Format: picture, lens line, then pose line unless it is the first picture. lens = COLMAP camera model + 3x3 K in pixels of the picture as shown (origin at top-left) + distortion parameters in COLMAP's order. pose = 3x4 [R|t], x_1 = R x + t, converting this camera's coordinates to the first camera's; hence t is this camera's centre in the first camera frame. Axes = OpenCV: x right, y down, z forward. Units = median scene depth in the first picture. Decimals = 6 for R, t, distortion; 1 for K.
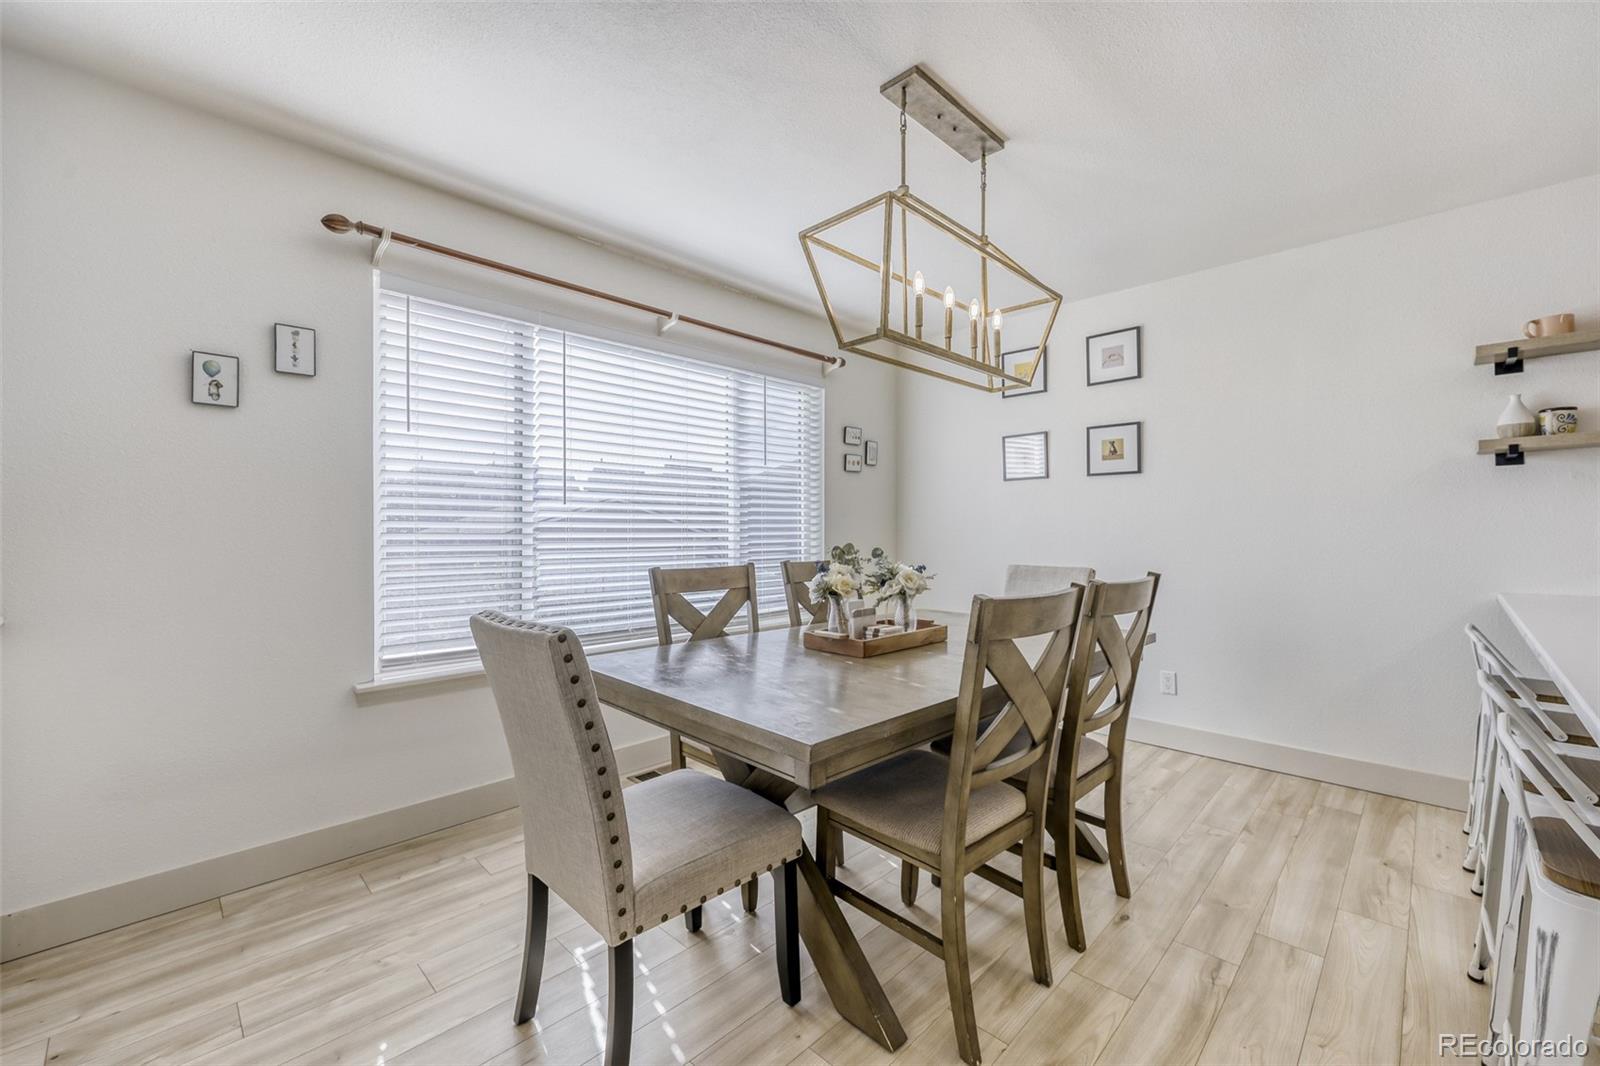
lens RADIAL K [[652.2, 0, 795.6], [0, 652.2, 527.4], [0, 0, 1]] dist [0.003269, 0.001387]
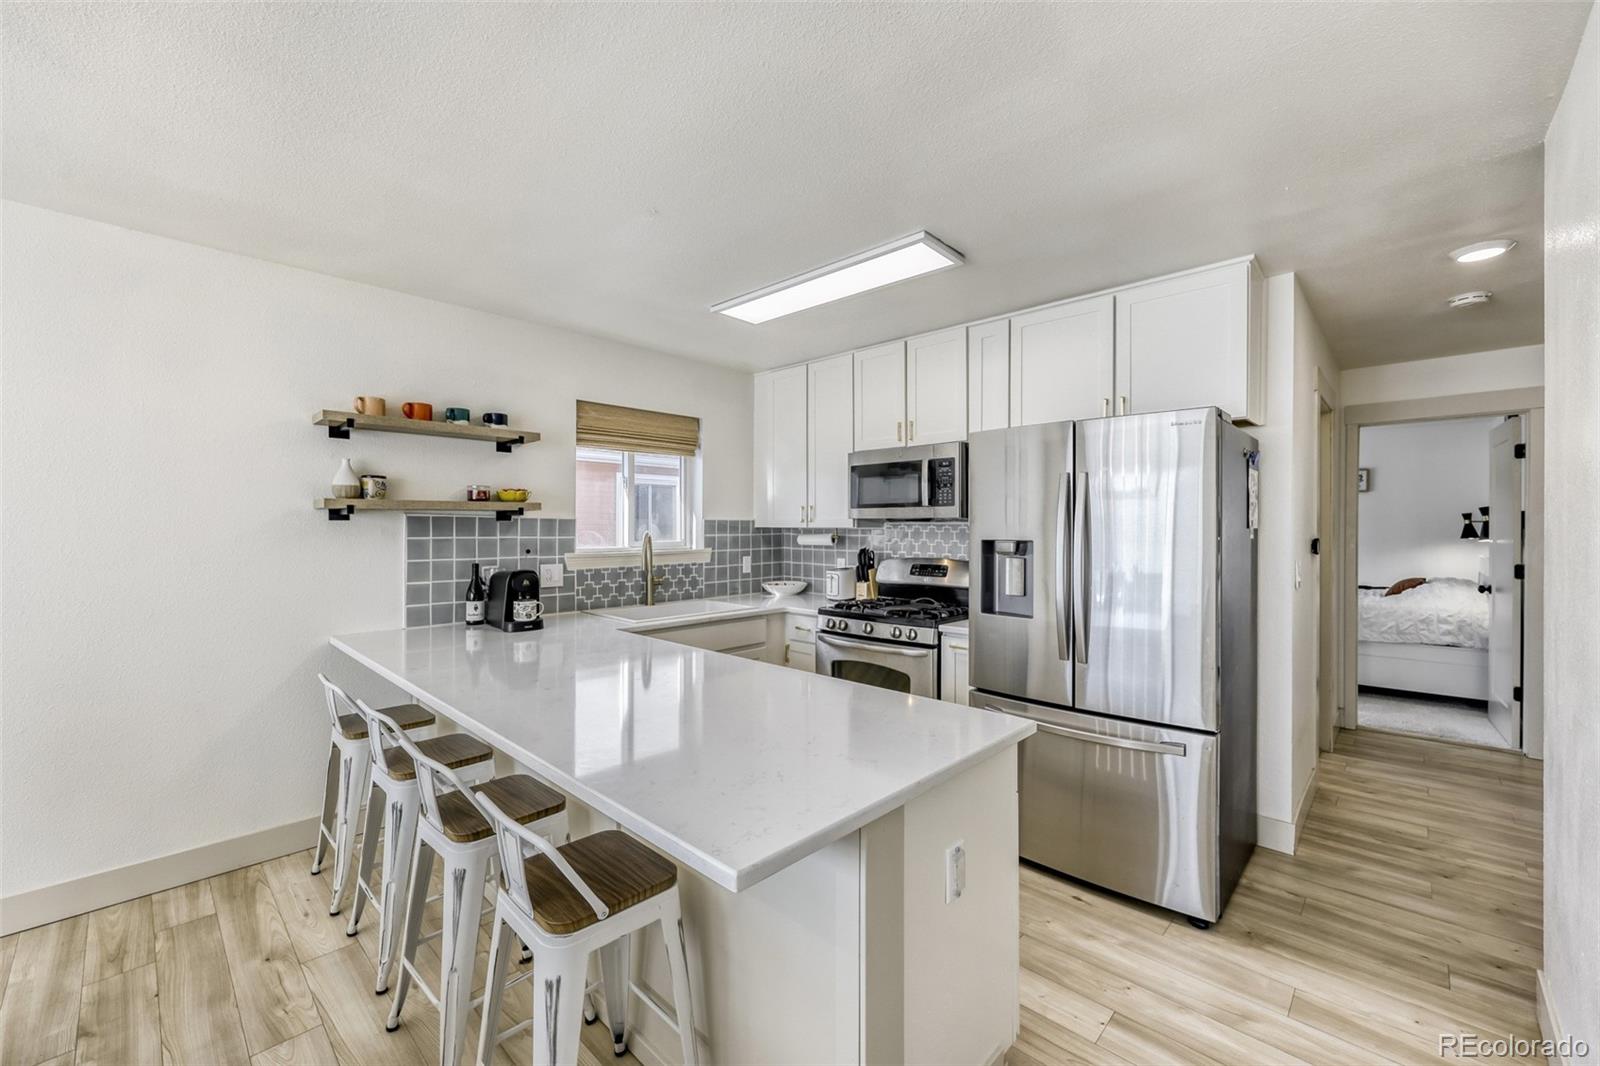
lens RADIAL K [[652.2, 0, 801.9], [0, 652.2, 532.3], [0, 0, 1]] dist [0.003269, 0.001387]
pose [[-0.004339, -0.002805, 0.999987, -0.023854], [-0.008628, 0.999959, 0.002767, -0.087201], [-0.999953, -0.008616, -0.004363, 0.226907]]
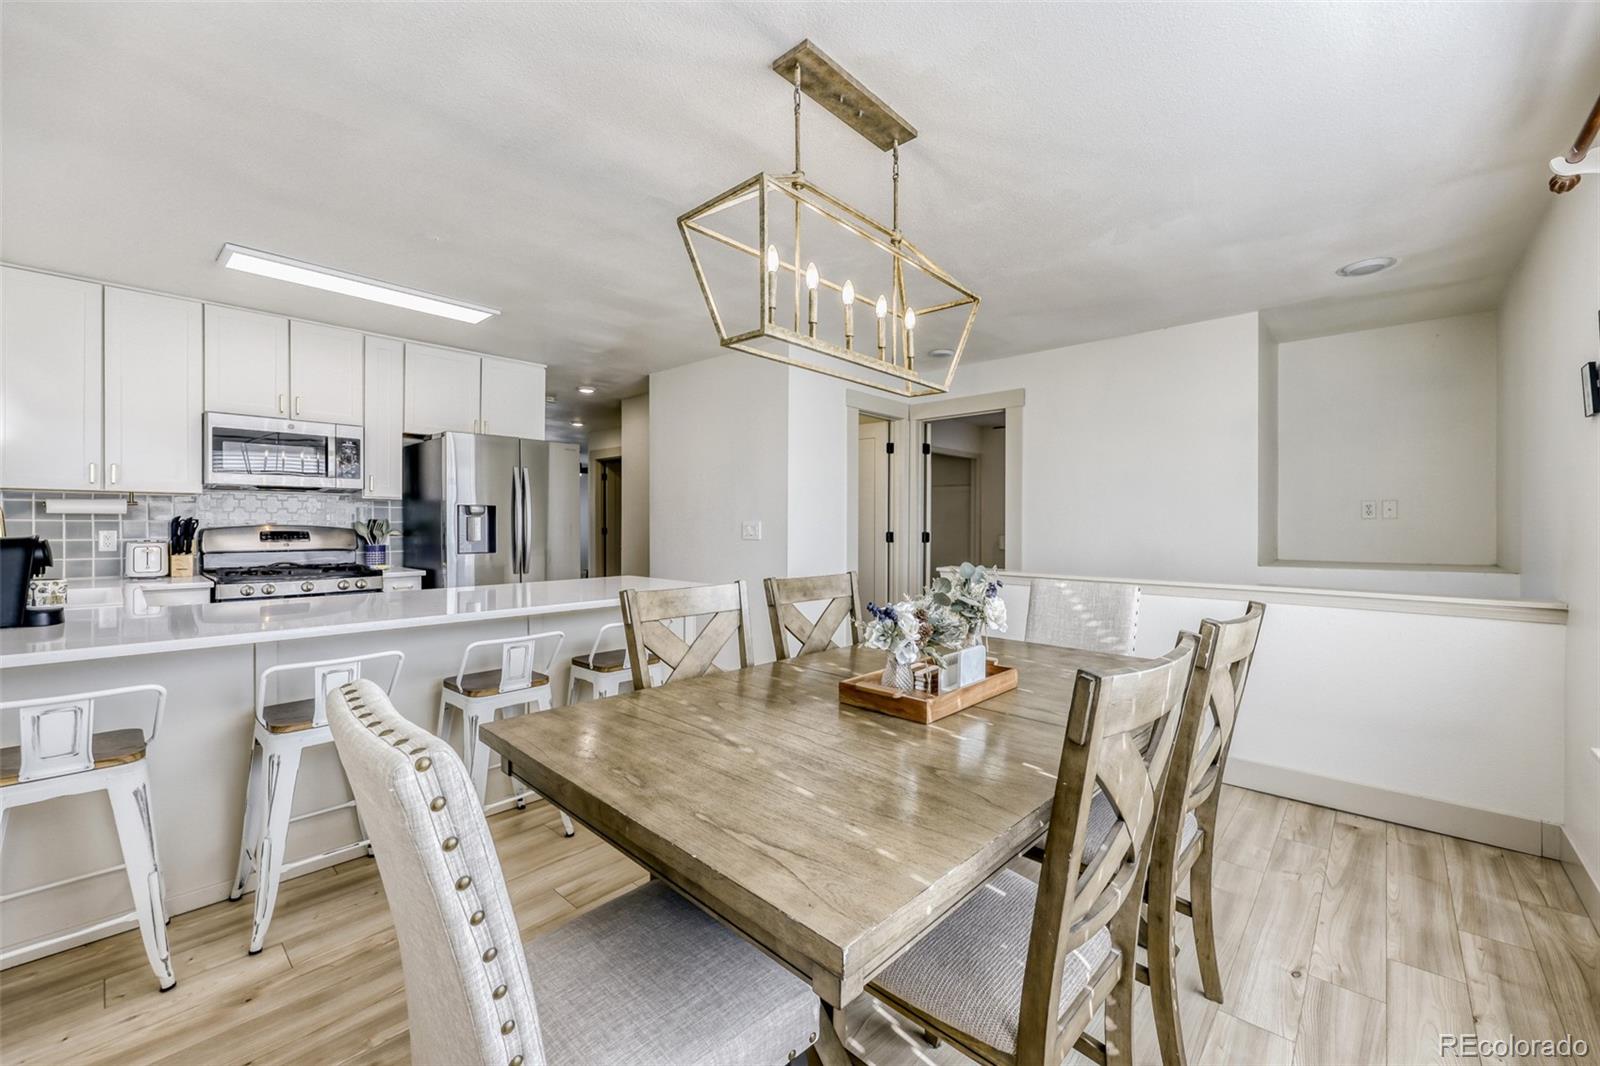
lens RADIAL K [[652.2, 0, 800.3], [0, 652.2, 523.7], [0, 0, 1]] dist [0.003269, 0.001387]
pose [[-0.999462, -0.002243, -0.032720, 0.262533], [-0.002181, 0.999996, -0.001912, -0.028078], [0.032724, -0.001839, -0.999463, 1.575284]]
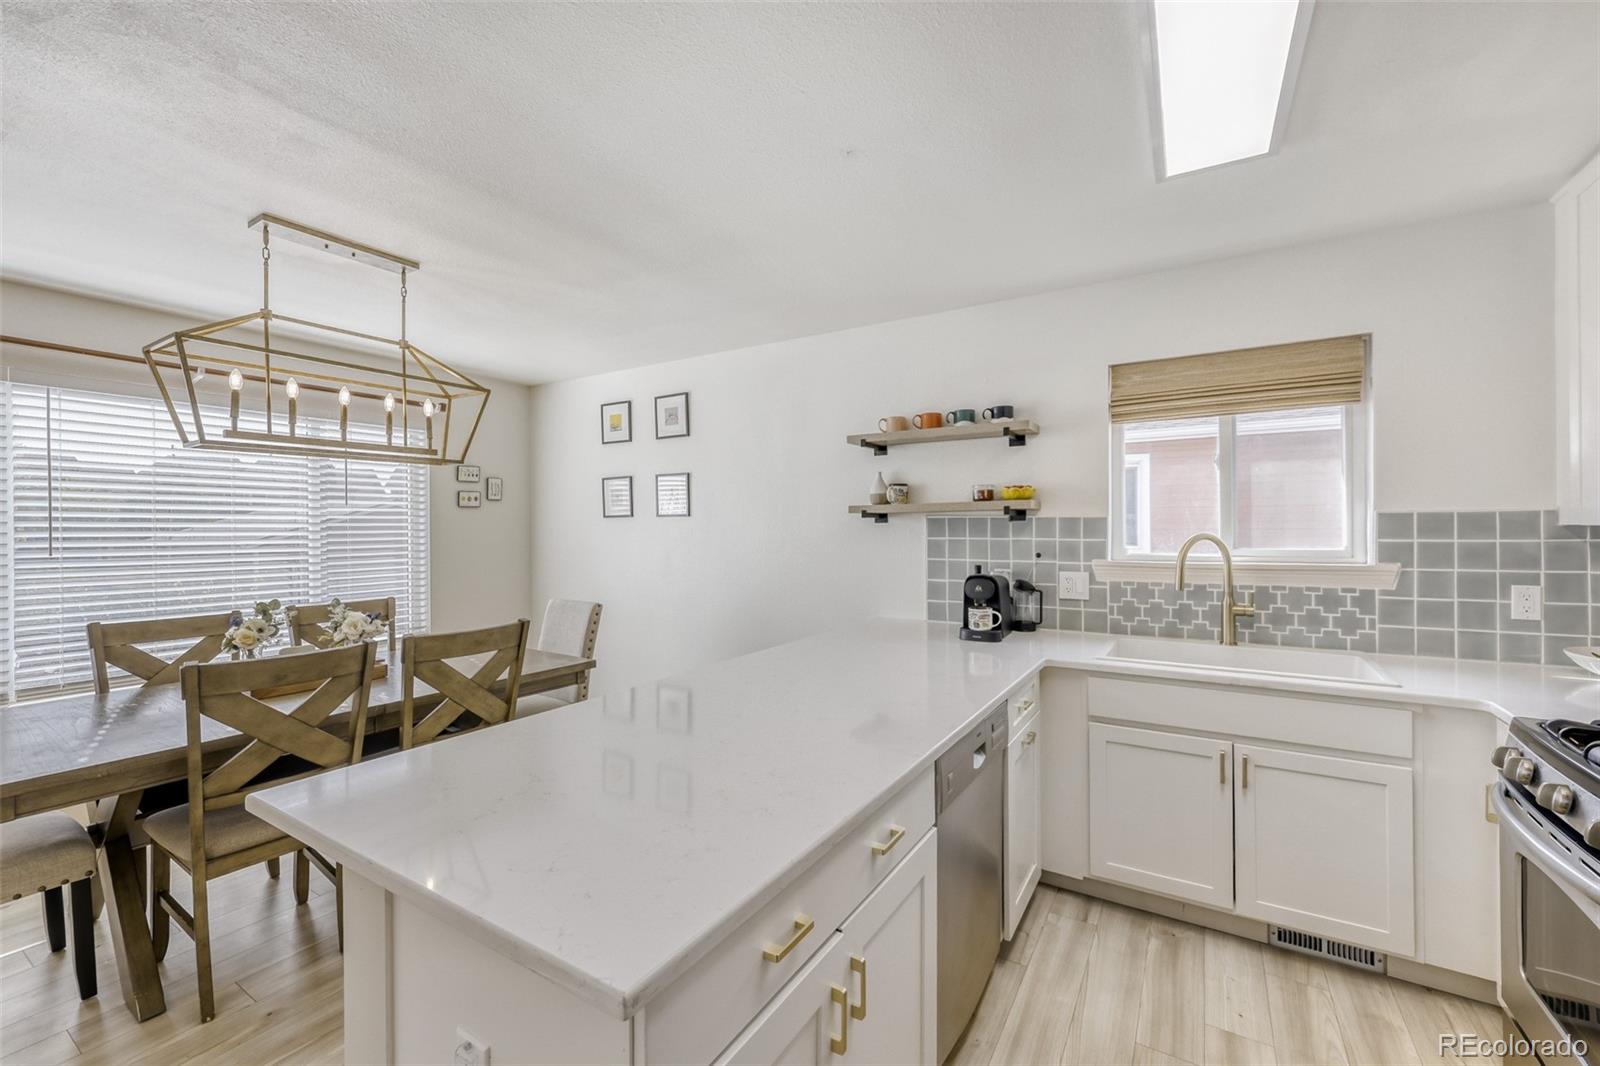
lens RADIAL K [[652.2, 0, 785.5], [0, 652.2, 536.7], [0, 0, 1]] dist [0.003269, 0.001387]
pose [[0.979093, -0.004248, 0.203369, 0.637358], [-0.000033, 0.999779, 0.021043, -0.097724], [-0.203413, -0.020610, 0.978876, -0.282767]]
